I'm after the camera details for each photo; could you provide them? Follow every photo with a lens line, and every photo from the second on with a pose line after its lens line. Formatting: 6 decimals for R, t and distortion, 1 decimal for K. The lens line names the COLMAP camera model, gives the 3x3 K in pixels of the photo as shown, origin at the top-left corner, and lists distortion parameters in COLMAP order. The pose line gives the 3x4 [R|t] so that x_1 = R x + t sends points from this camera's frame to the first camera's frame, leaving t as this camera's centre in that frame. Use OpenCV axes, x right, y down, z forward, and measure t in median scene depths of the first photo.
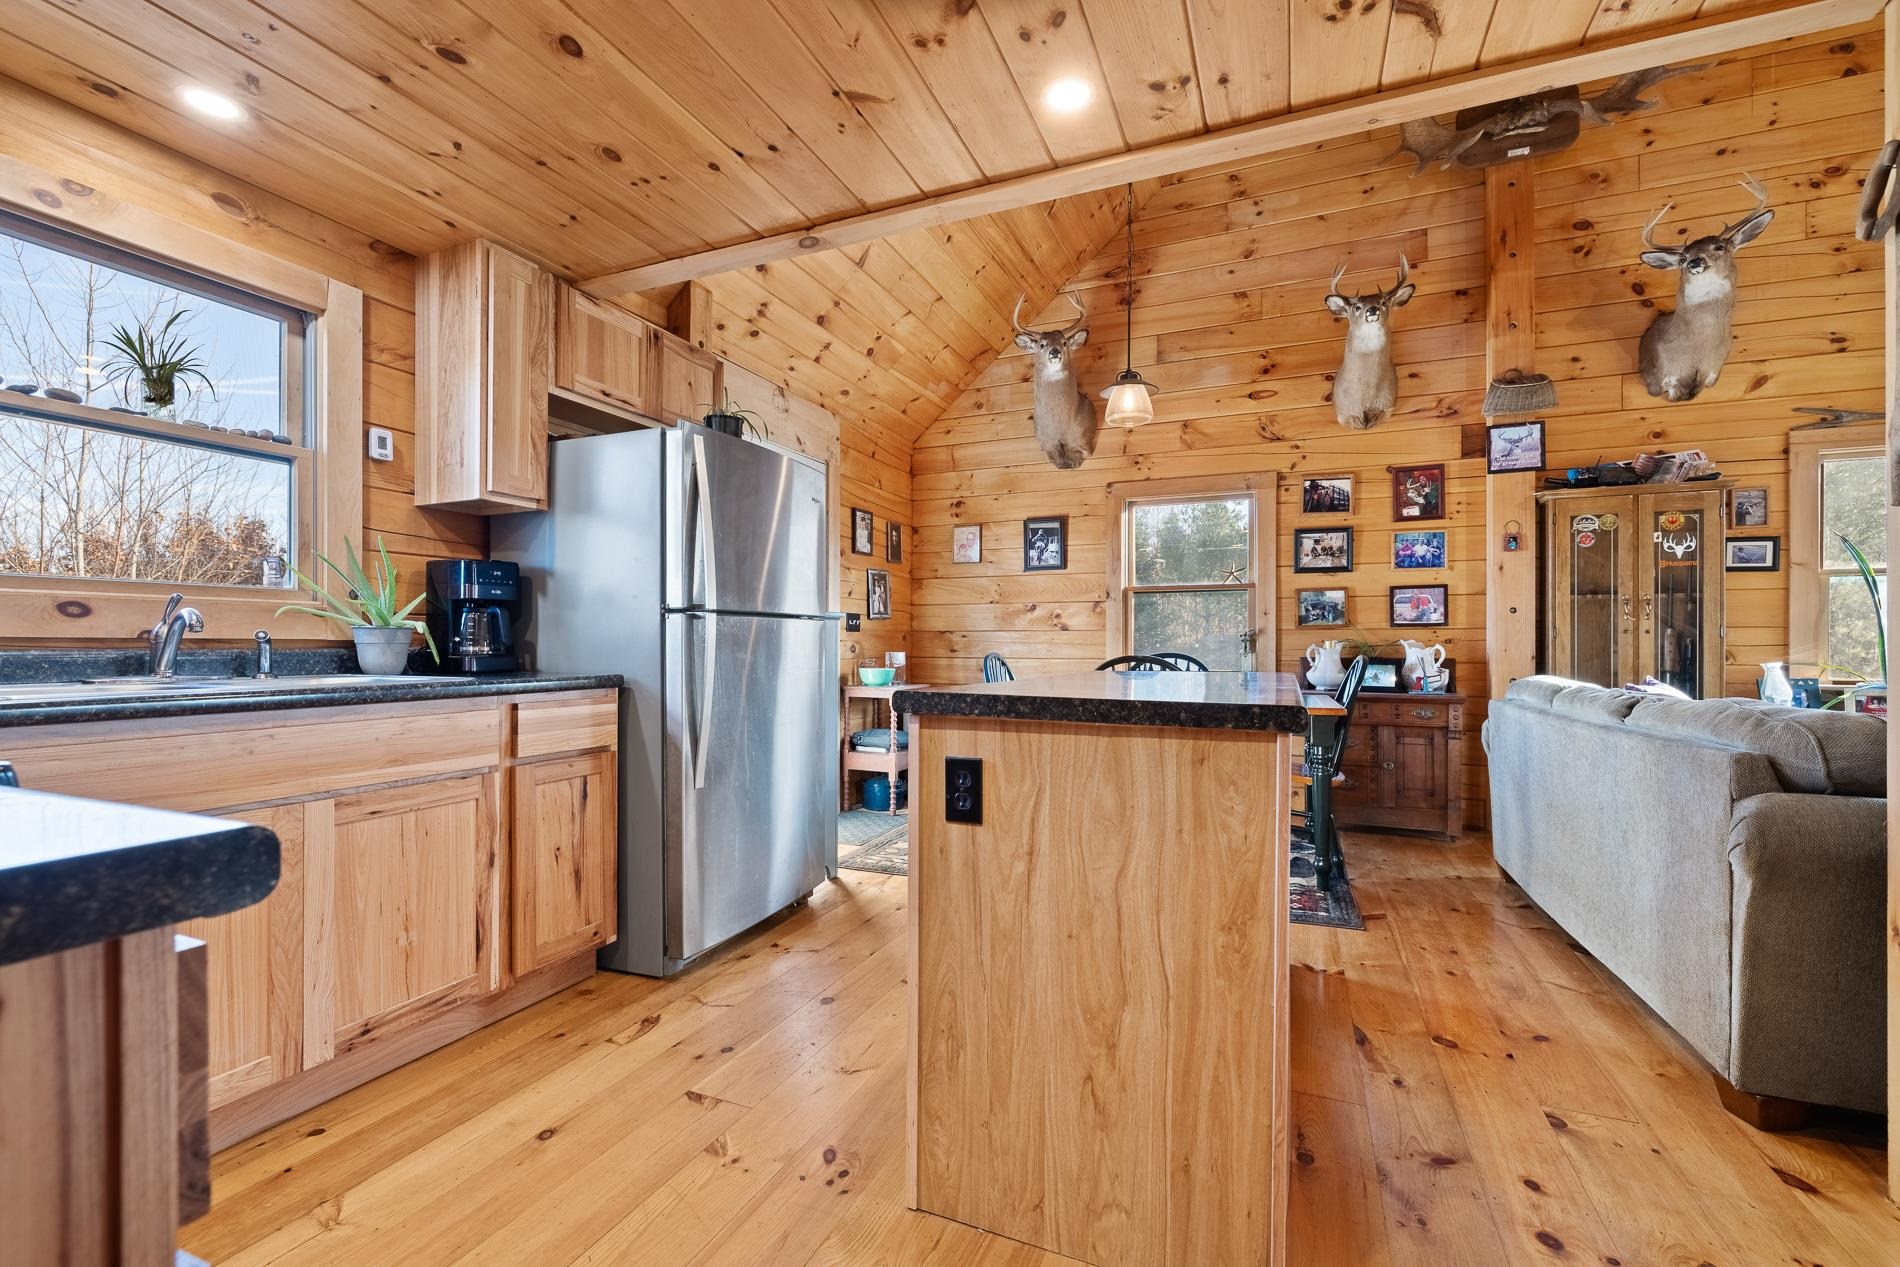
lens RADIAL K [[799.3, 0, 956.8], [0, 799.3, 642.2], [0, 0, 1]] dist [-0.001283, 0.000026]
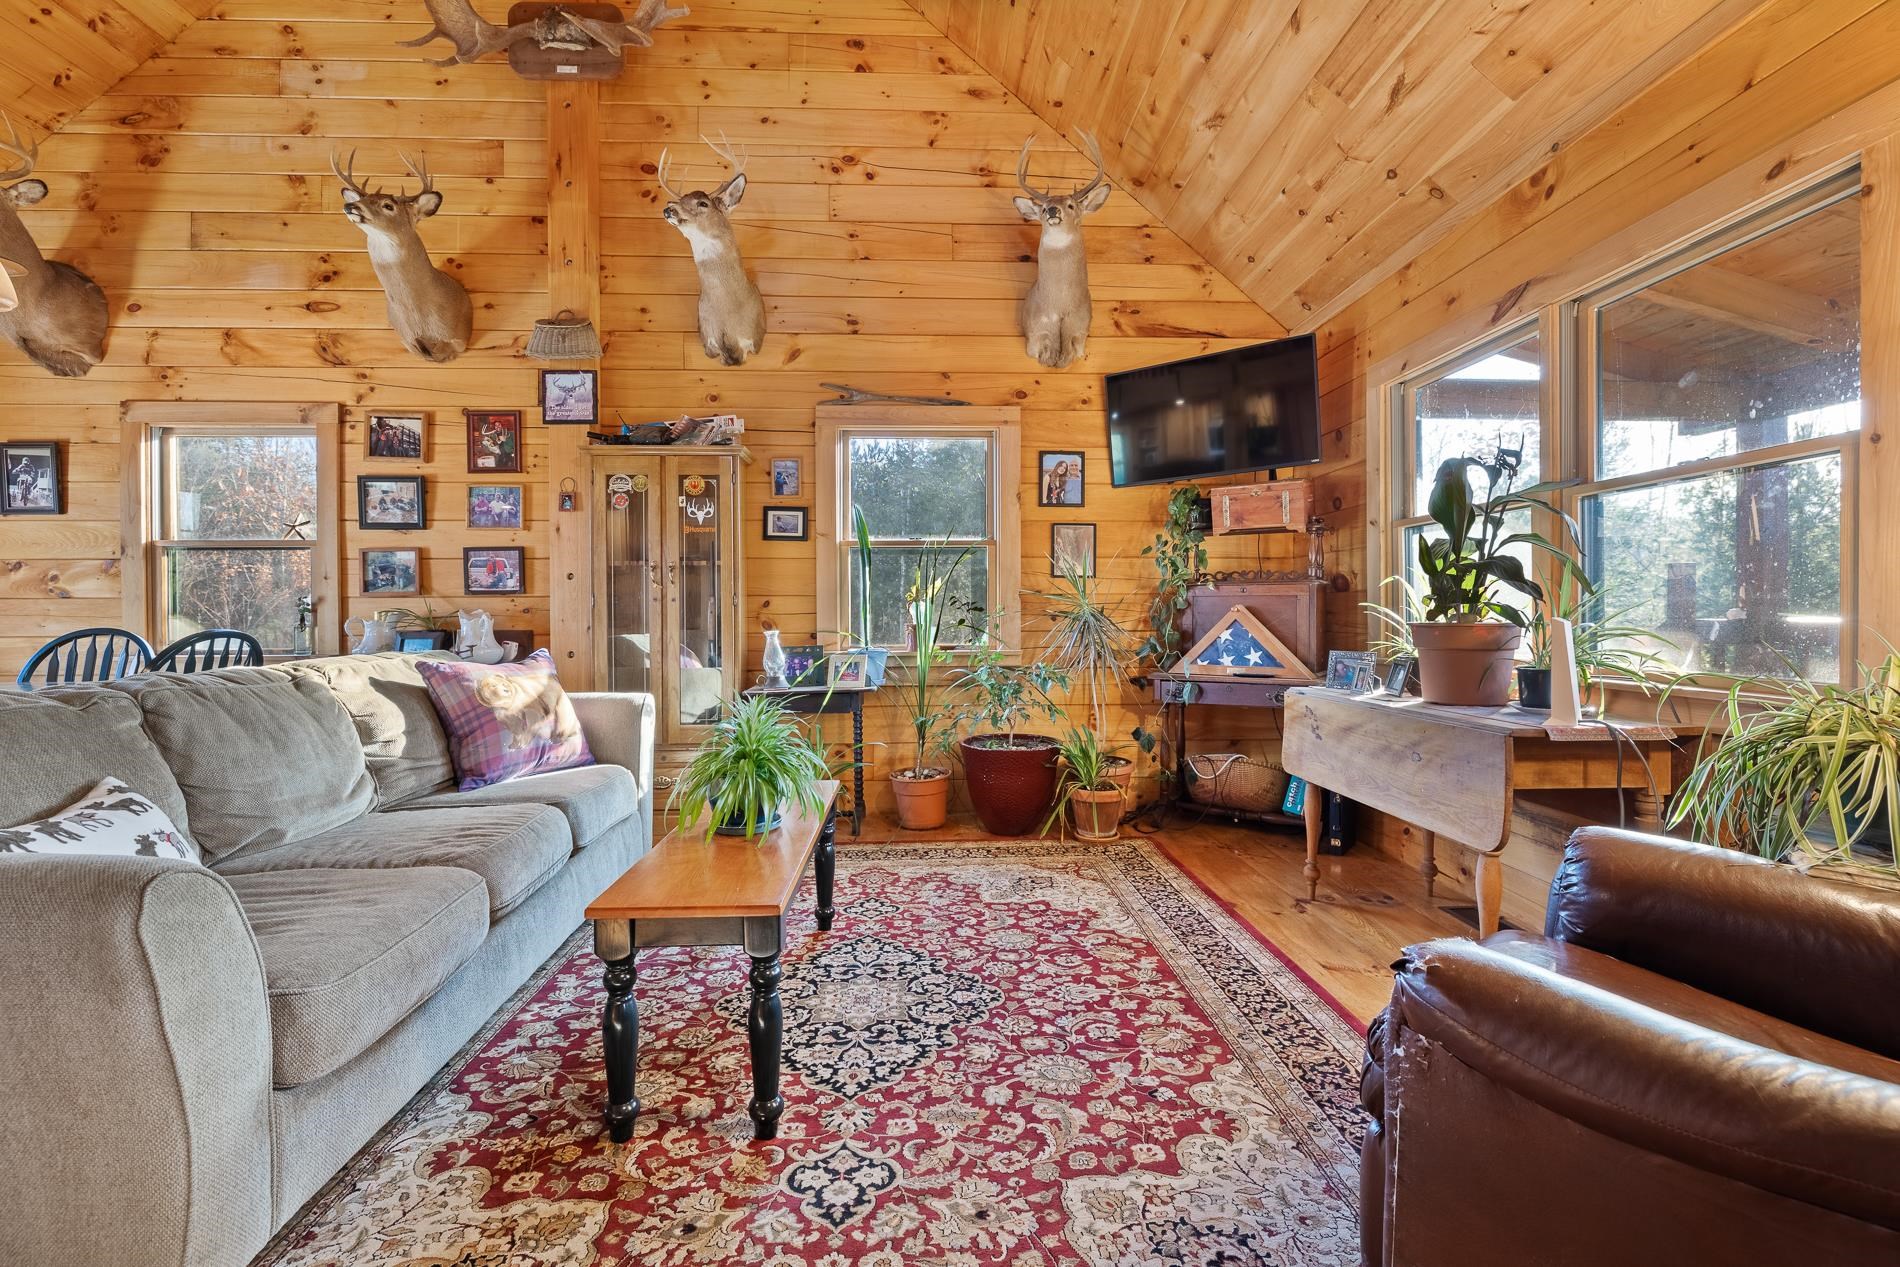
lens RADIAL K [[799.3, 0, 958.1], [0, 799.3, 618.5], [0, 0, 1]] dist [-0.001283, 0.000026]
pose [[0.903003, -0.009833, 0.429521, 0.728138], [0.005415, 0.999919, 0.011505, 0.000102], [-0.429600, -0.008064, 0.902983, -0.012557]]
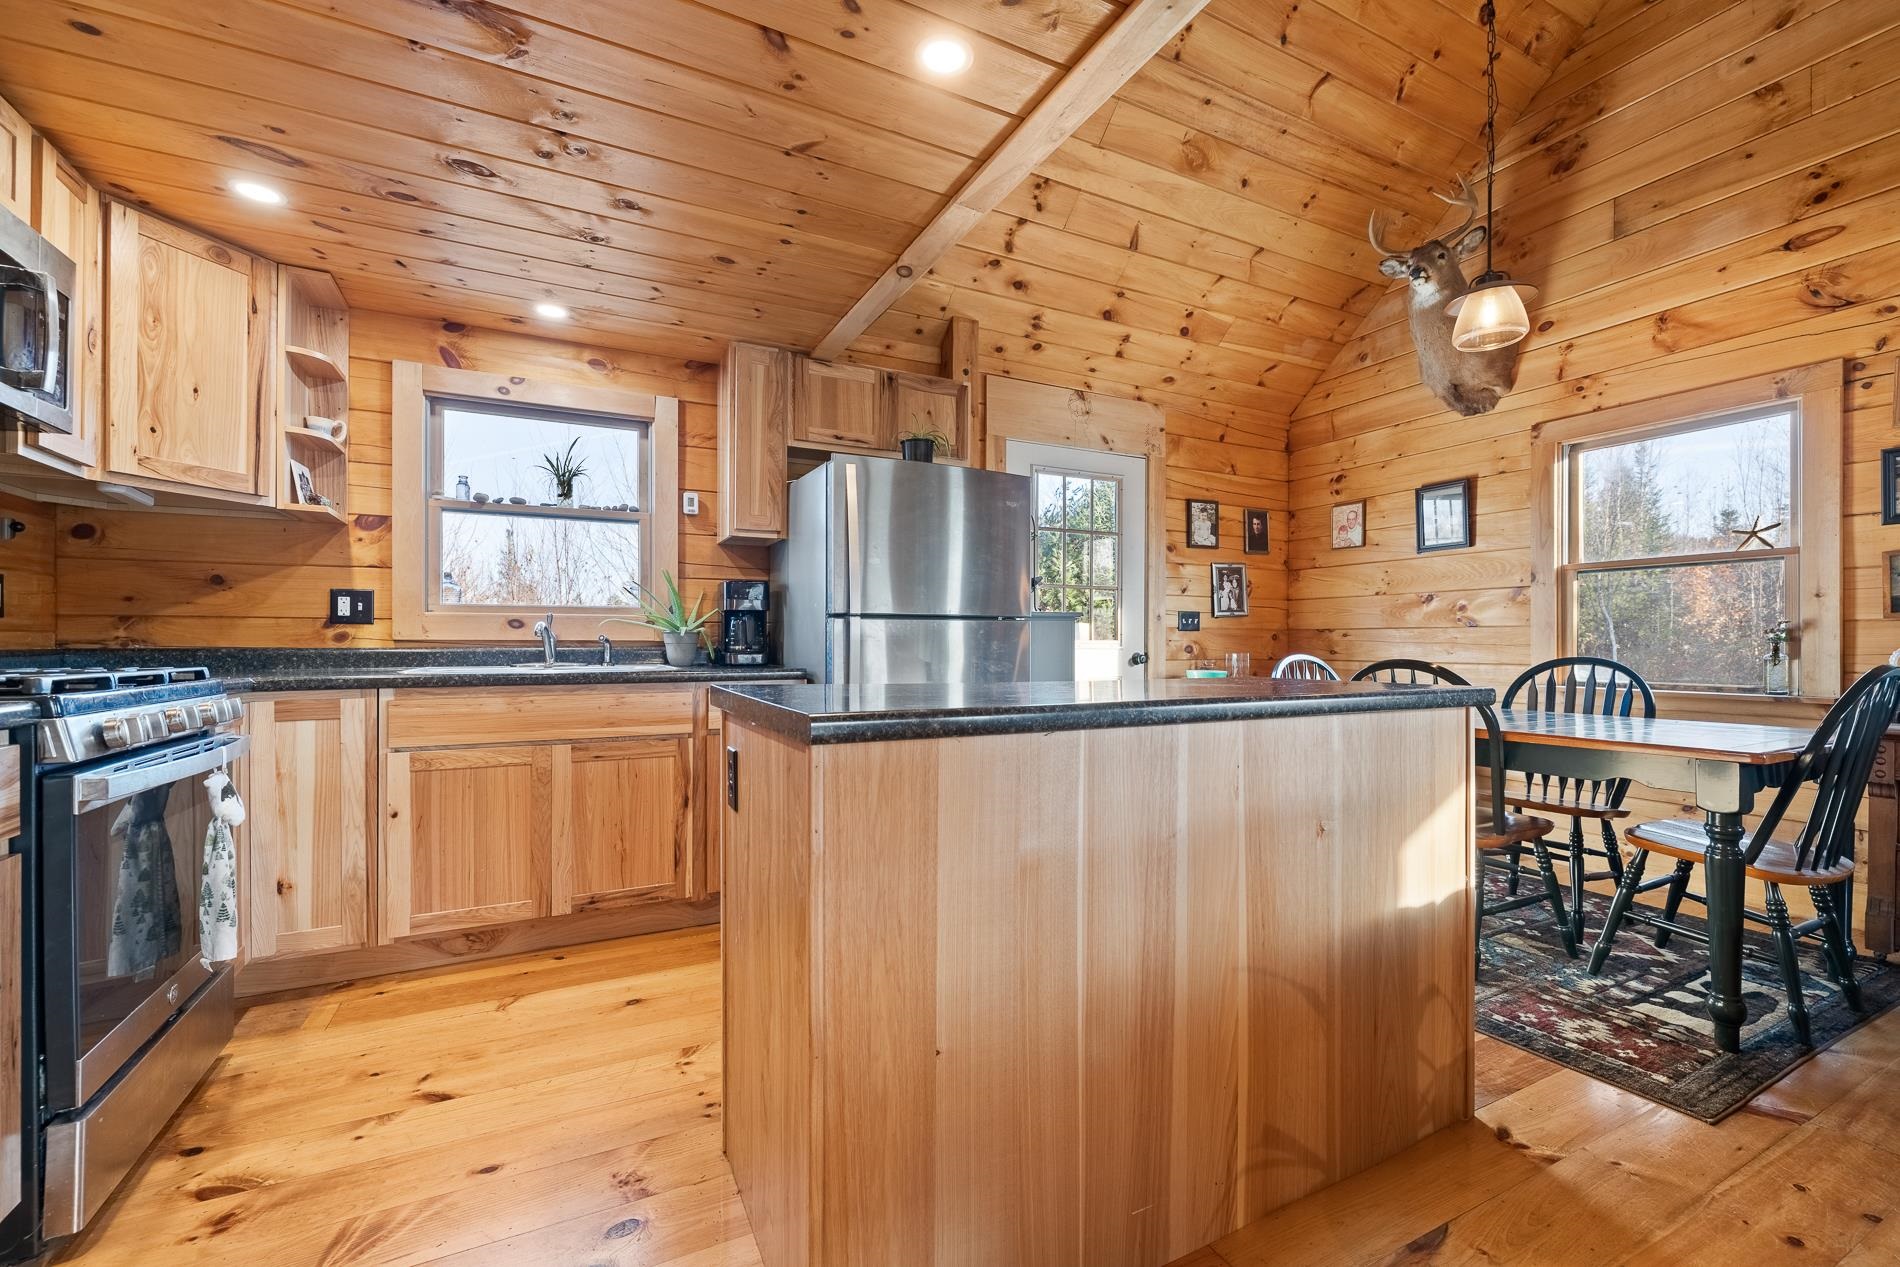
lens RADIAL K [[799.3, 0, 954.2], [0, 799.3, 642.9], [0, 0, 1]] dist [-0.001283, 0.000026]
pose [[0.764603, -0.000301, -0.644501, 0.324295], [0.000889, 0.999999, 0.000587, 0.000024], [0.644500, -0.001022, 0.764603, 0.126148]]
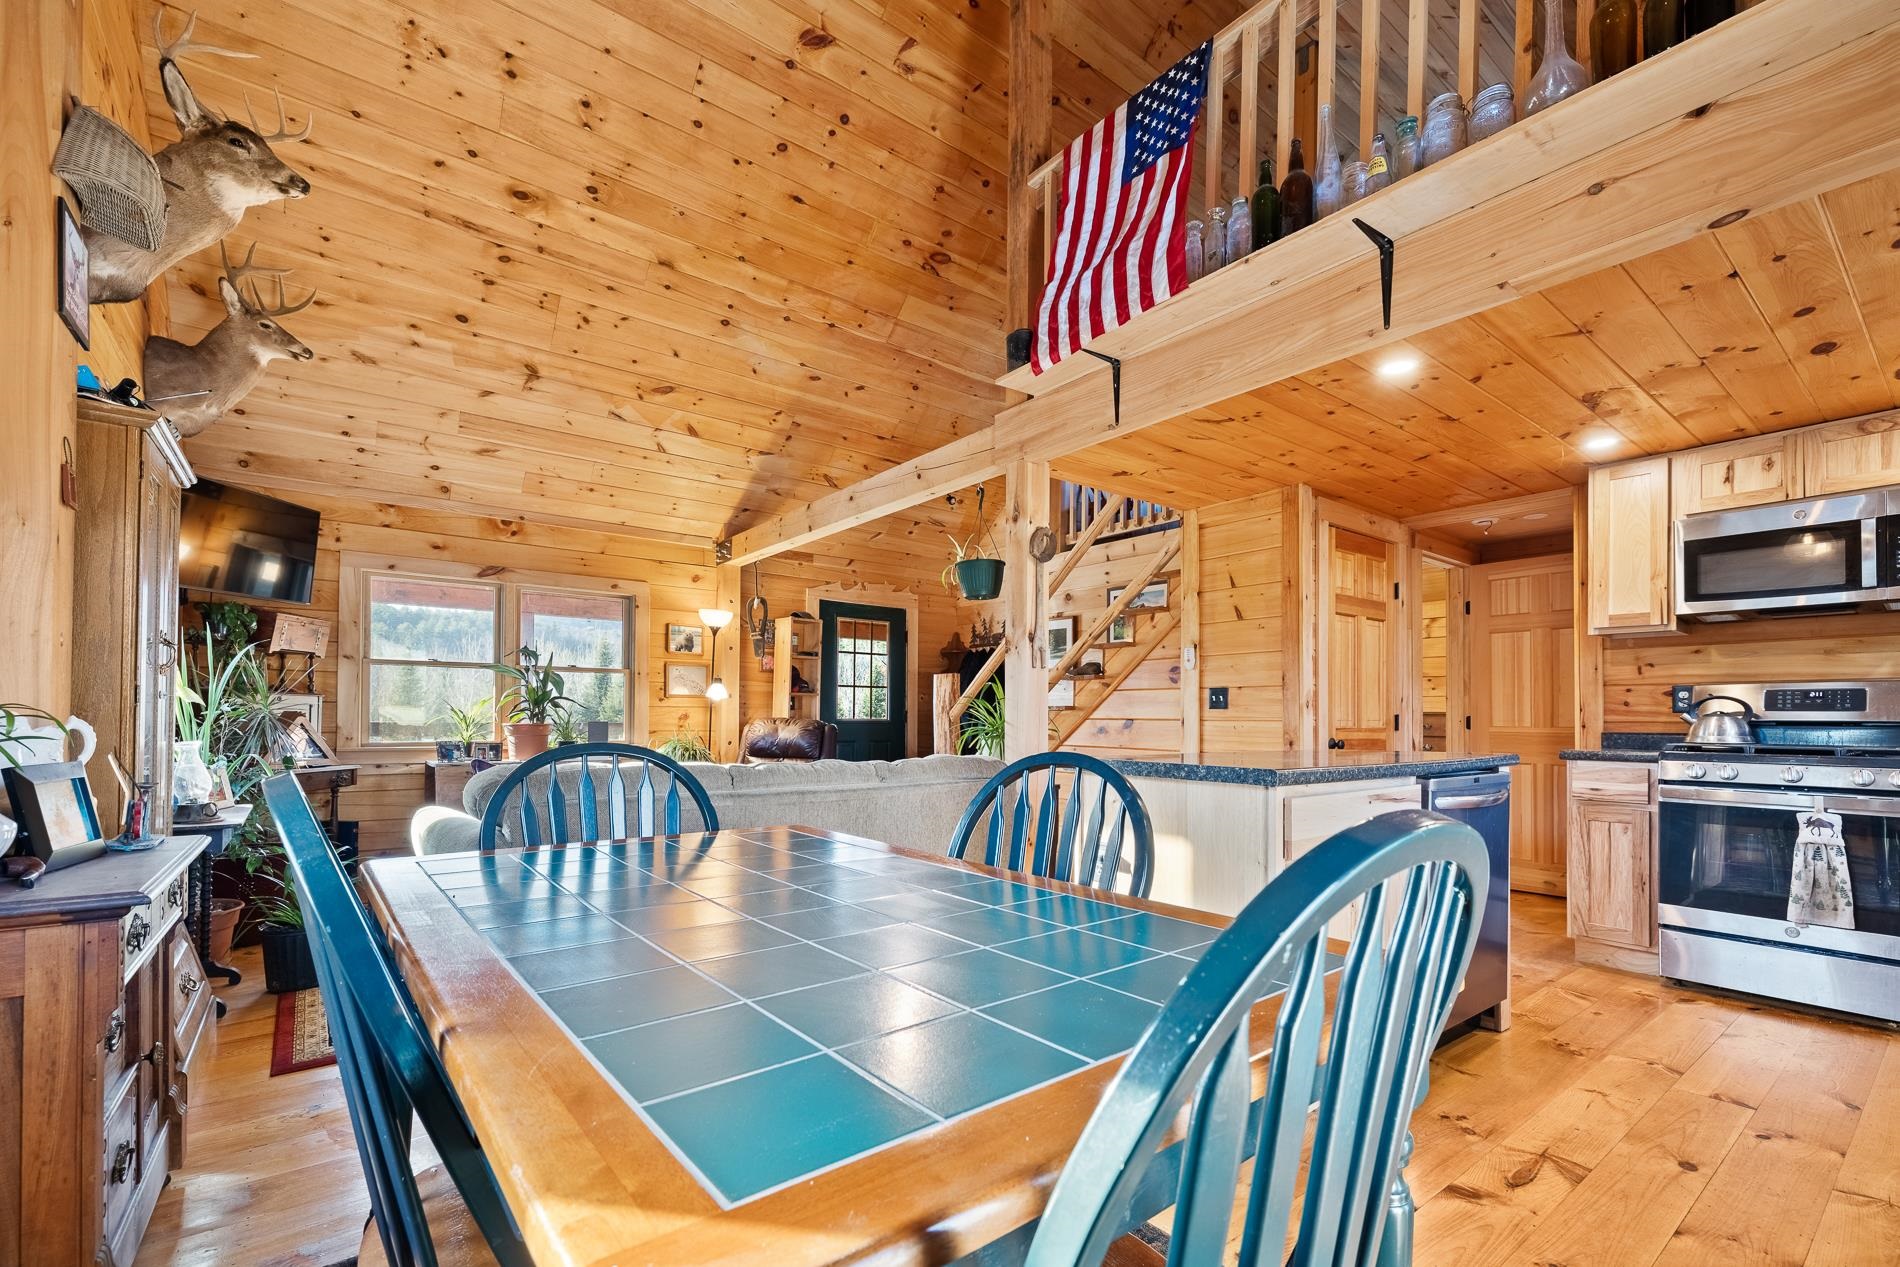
lens RADIAL K [[799.3, 0, 961.1], [0, 799.3, 710.0], [0, 0, 1]] dist [-0.001283, 0.000026]
pose [[-0.869936, -0.003810, 0.493151, 0.047922], [-0.011760, 0.999846, -0.013021, -0.000455], [-0.493025, -0.017126, -0.869846, 1.160525]]
